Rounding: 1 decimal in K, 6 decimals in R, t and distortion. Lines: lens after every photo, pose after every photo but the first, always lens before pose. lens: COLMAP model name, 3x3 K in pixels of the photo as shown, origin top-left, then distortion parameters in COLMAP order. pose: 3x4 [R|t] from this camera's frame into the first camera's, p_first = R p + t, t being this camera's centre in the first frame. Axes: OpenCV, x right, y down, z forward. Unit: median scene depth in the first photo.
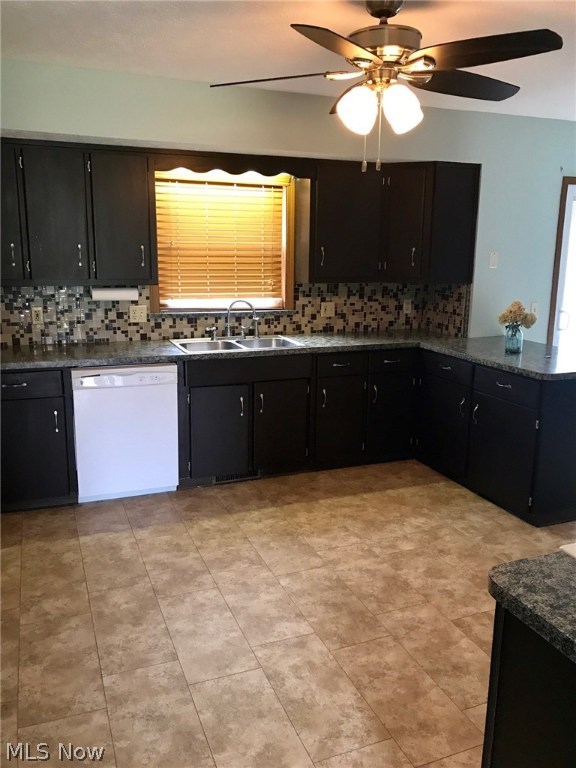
lens RADIAL K [[632.4, 0, 287.1], [0, 632.4, 383.7], [0, 0, 1]] dist [0.012600, -0.001102]
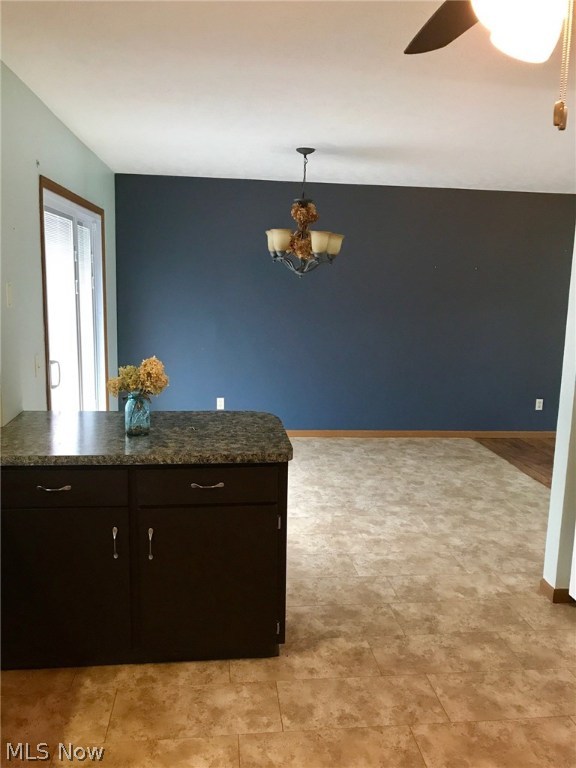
lens RADIAL K [[632.4, 0, 289.3], [0, 632.4, 384.7], [0, 0, 1]] dist [0.012600, -0.001102]
pose [[0.268882, -0.166162, 0.948732, -0.238757], [0.194140, 0.974140, 0.115590, -0.156510], [-0.943405, 0.153107, 0.294187, 0.696152]]
